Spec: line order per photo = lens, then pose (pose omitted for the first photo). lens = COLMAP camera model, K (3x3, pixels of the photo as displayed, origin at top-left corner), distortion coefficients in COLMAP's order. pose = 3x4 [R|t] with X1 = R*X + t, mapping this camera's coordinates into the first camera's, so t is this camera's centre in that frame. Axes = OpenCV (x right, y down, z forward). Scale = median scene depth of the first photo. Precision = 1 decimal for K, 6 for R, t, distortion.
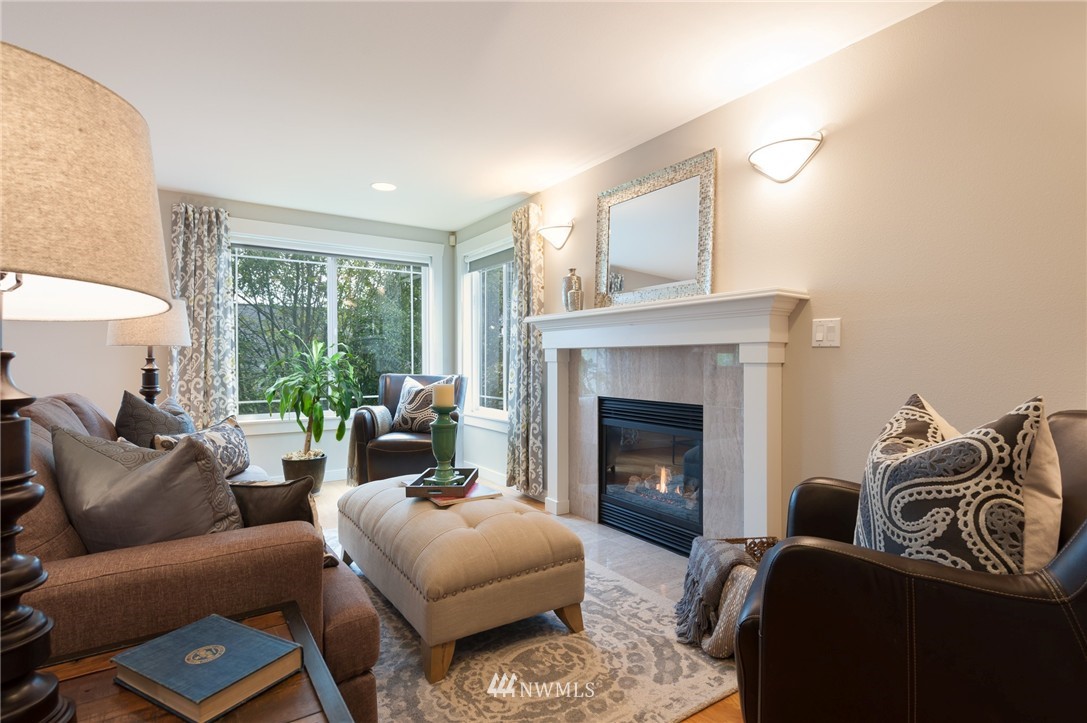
lens RADIAL K [[543.1, 0, 545.7], [0, 543.1, 368.0], [0, 0, 1]] dist [0.009445, -0.001982]
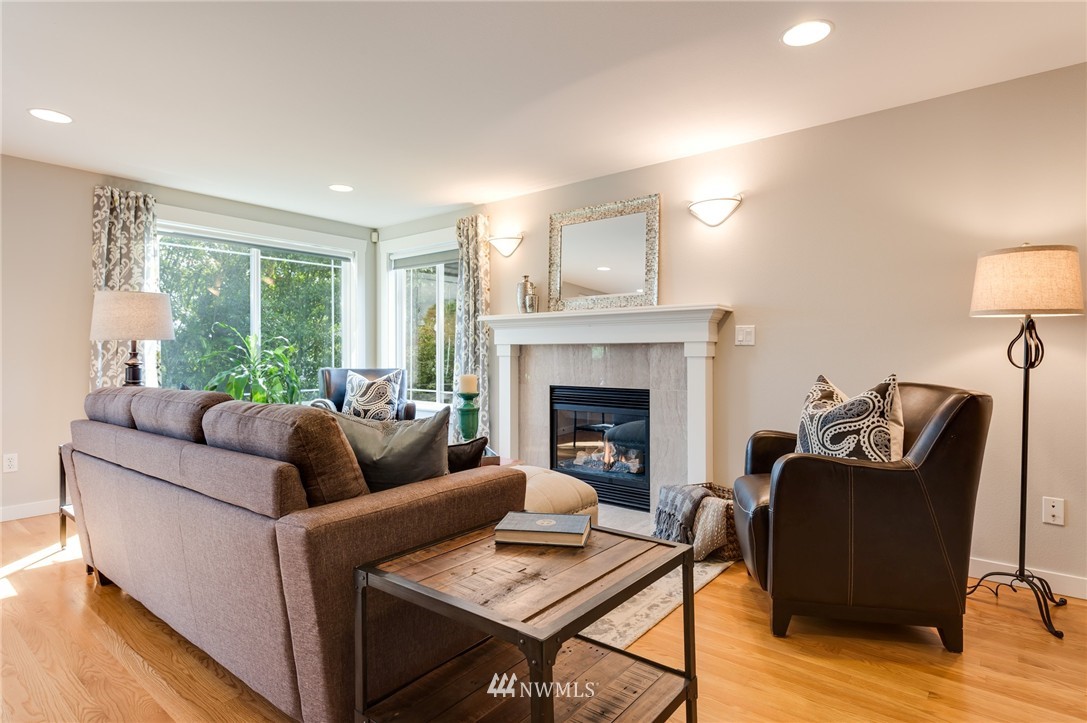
lens RADIAL K [[576.4, 0, 544.0], [0, 576.4, 354.4], [0, 0, 1]] dist [0.015758, -0.002194]
pose [[0.955594, -0.000353, 0.294685, -0.294040], [0.004457, 0.999902, -0.013255, 0.001777], [-0.294652, 0.013980, 0.955503, -0.196756]]
